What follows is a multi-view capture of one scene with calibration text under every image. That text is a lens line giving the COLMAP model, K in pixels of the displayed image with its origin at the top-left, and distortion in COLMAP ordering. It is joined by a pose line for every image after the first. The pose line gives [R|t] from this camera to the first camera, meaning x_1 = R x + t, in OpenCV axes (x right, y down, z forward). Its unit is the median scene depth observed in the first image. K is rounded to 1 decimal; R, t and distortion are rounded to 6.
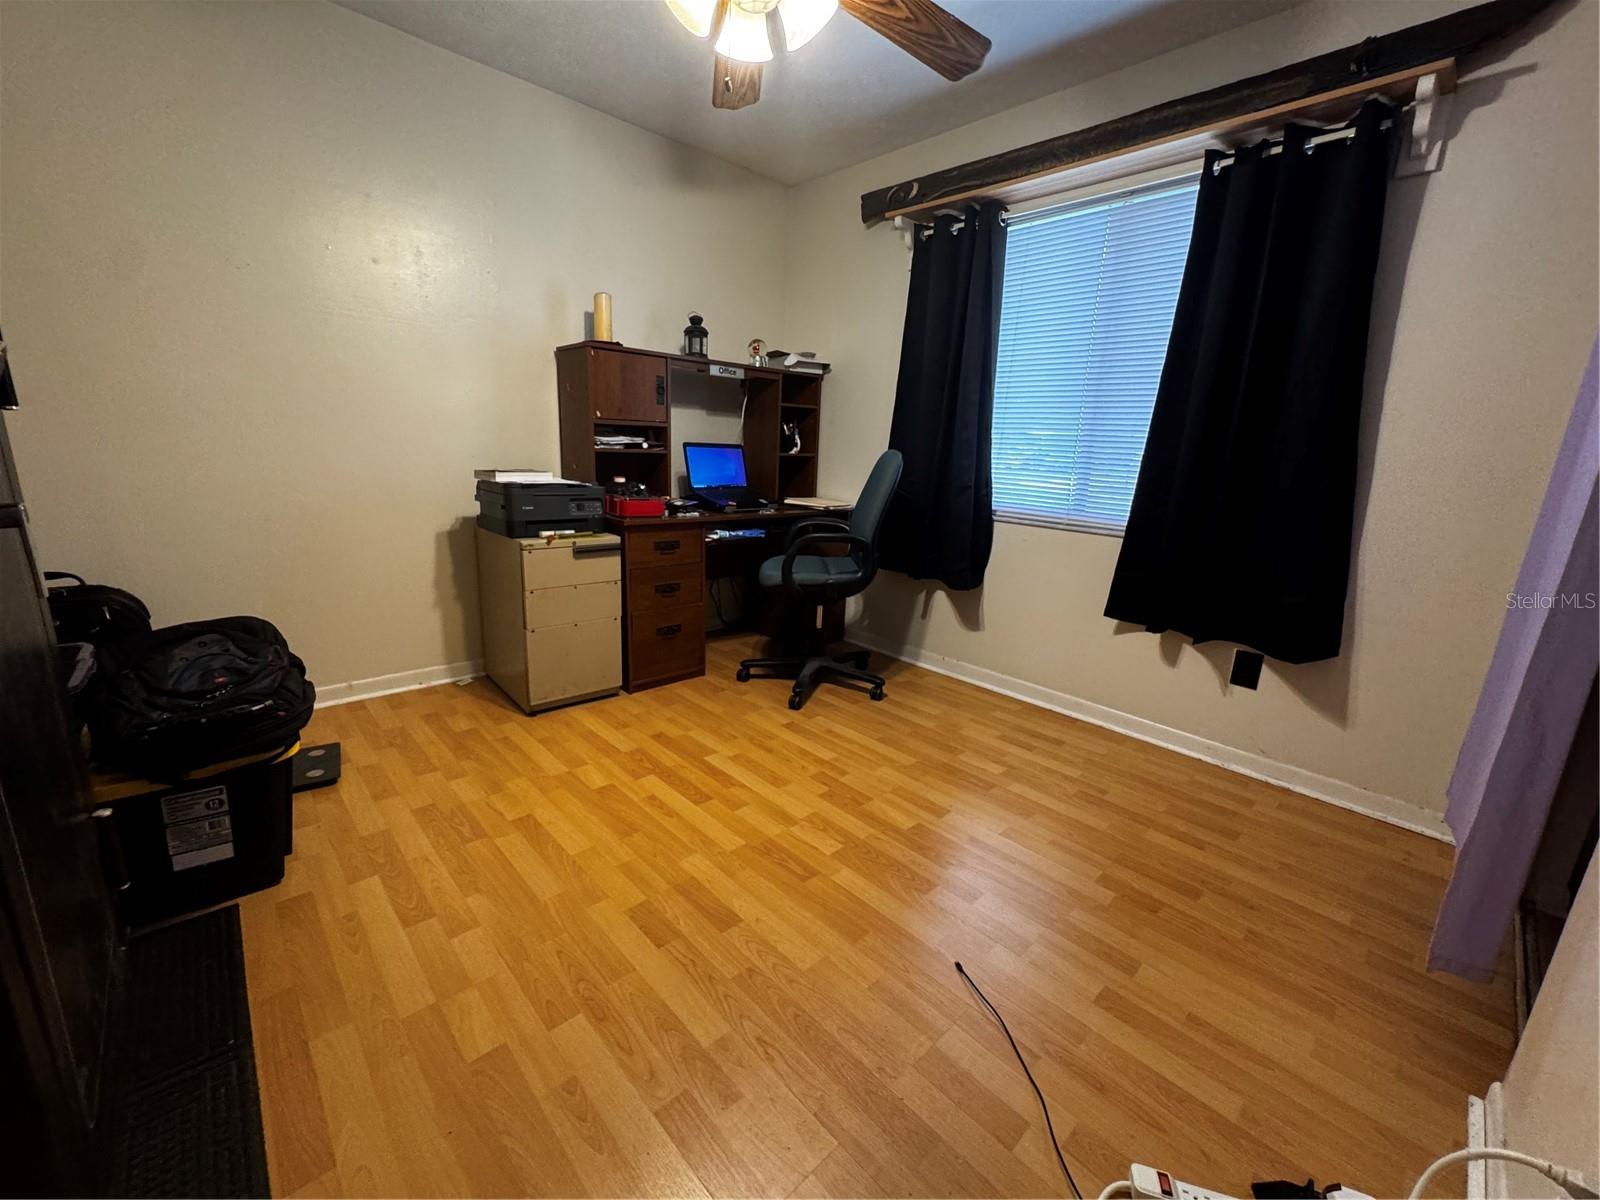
lens RADIAL K [[645.0, 0, 800.1], [0, 645.0, 599.5], [0, 0, 1]] dist [-0.002621, 0.000100]
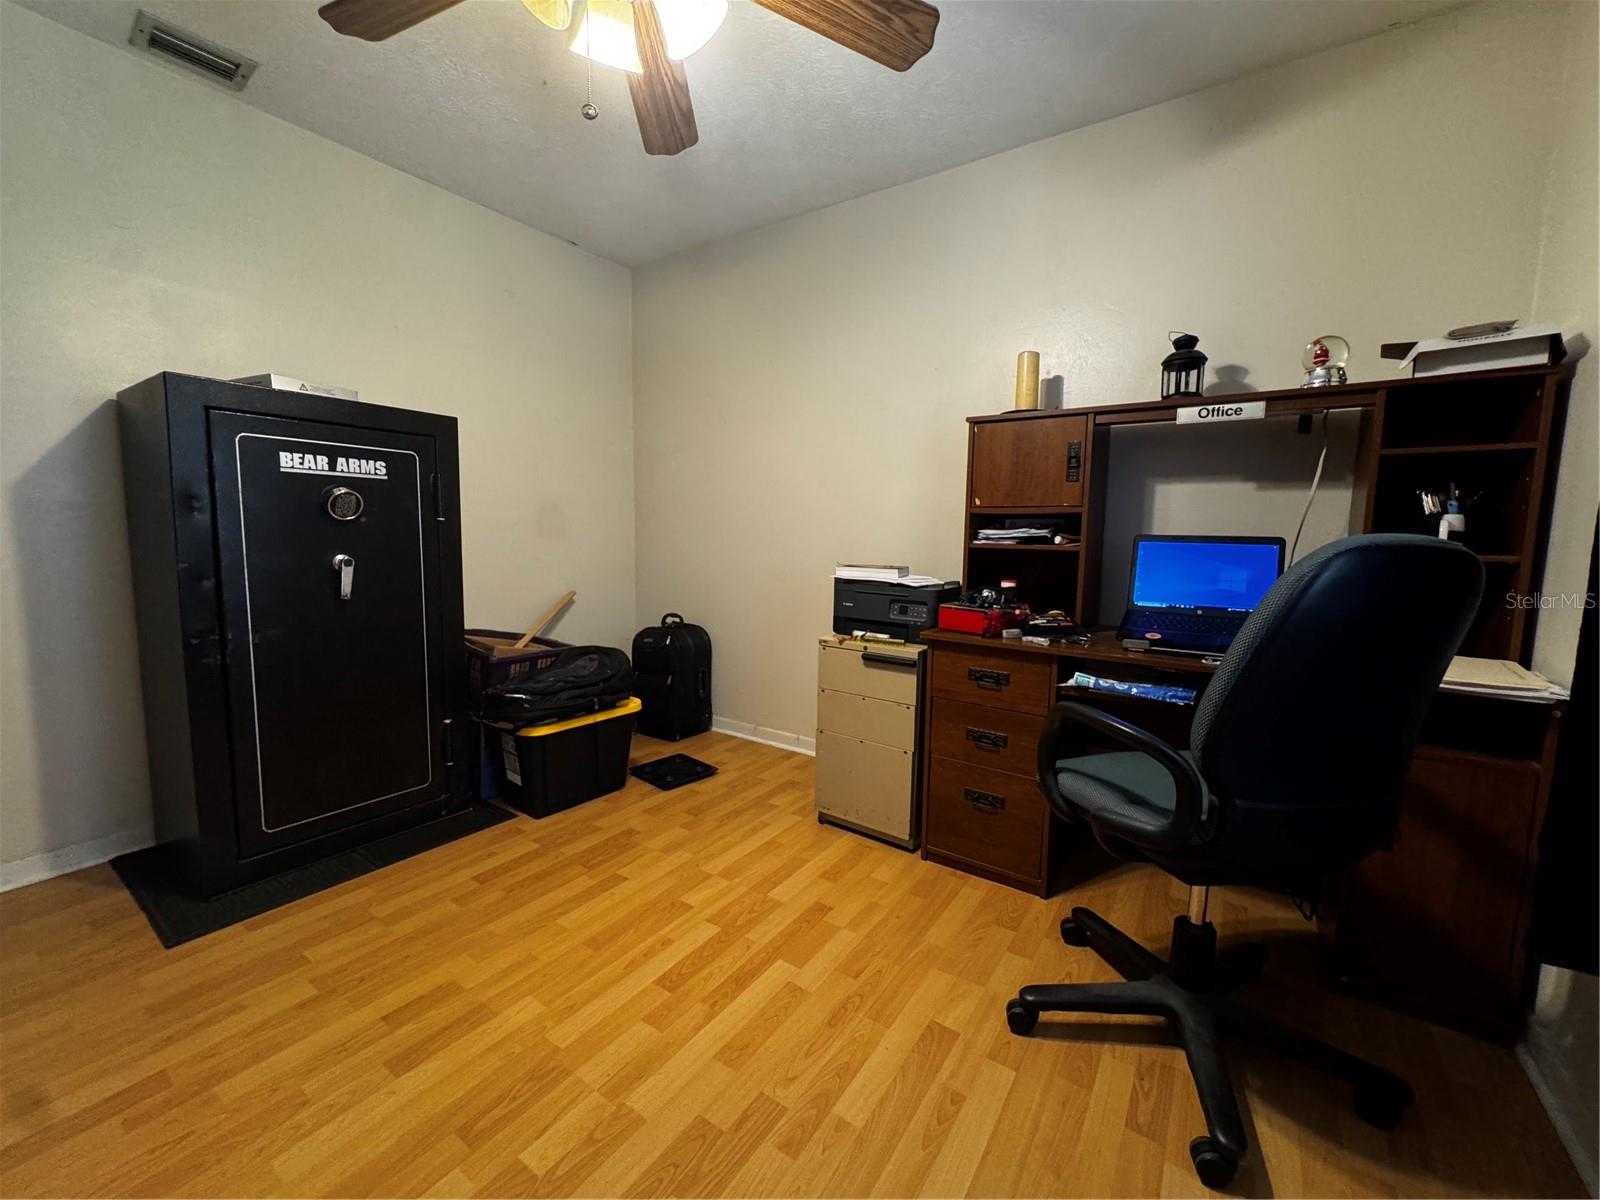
lens RADIAL K [[645.0, 0, 798.8], [0, 645.0, 601.0], [0, 0, 1]] dist [-0.002621, 0.000100]
pose [[0.212055, 0.070918, -0.974681, 0.483043], [-0.234618, 0.971889, 0.019670, -0.147263], [0.948676, 0.224507, 0.222732, 0.717105]]
